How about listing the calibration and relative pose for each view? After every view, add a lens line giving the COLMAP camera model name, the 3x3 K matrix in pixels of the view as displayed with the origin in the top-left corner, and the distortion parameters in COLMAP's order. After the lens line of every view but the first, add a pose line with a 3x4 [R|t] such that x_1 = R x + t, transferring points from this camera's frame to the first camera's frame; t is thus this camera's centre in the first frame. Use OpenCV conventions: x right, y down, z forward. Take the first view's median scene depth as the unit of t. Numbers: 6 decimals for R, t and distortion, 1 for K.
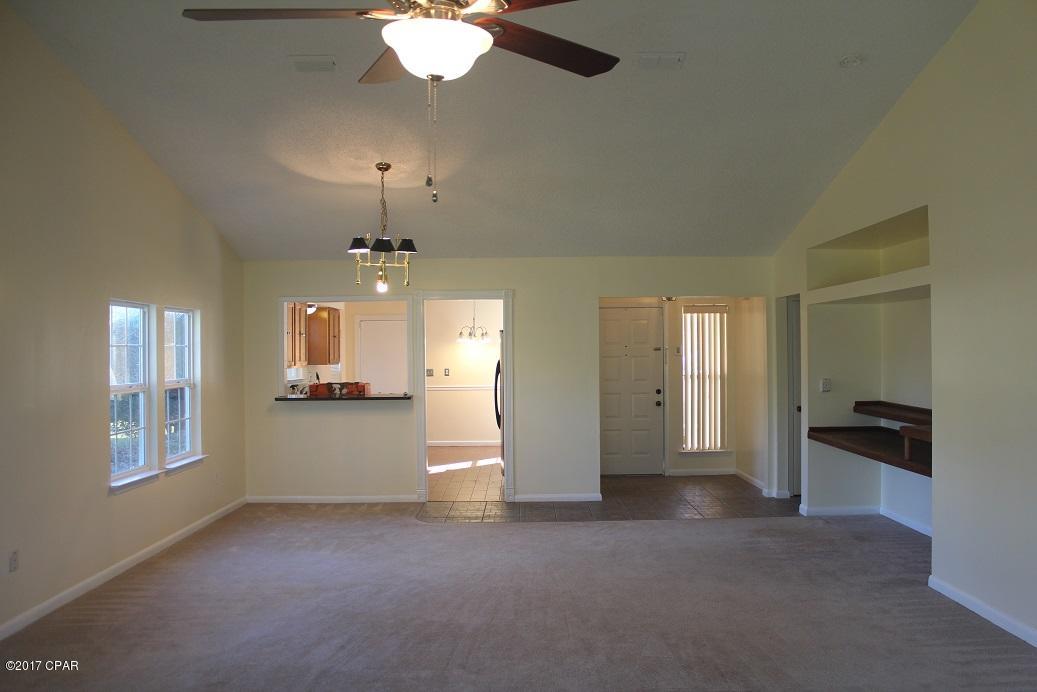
lens RADIAL K [[871.4, 0, 541.1], [0, 871.4, 350.8], [0, 0, 1]] dist [-0.165330, 0.159362]
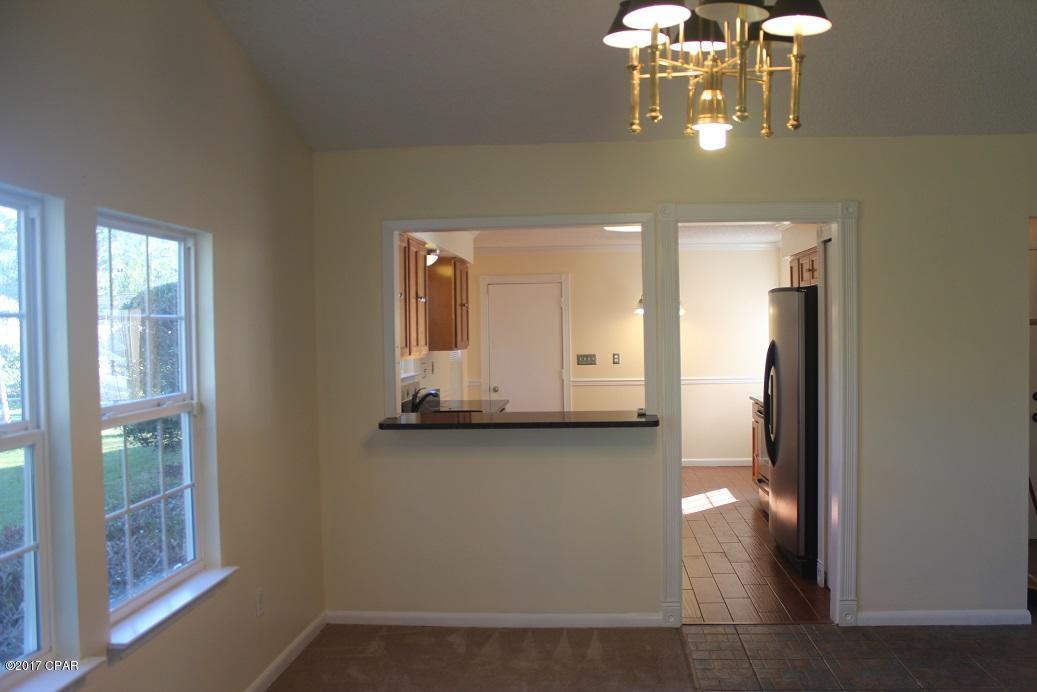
lens RADIAL K [[871.4, 0, 541.1], [0, 871.4, 350.8], [0, 0, 1]] dist [-0.165330, 0.159362]
pose [[0.996148, -0.004272, -0.087583, -0.169557], [0.006588, 0.999636, 0.026175, 0.000759], [0.087439, -0.026651, 0.995813, 0.501649]]
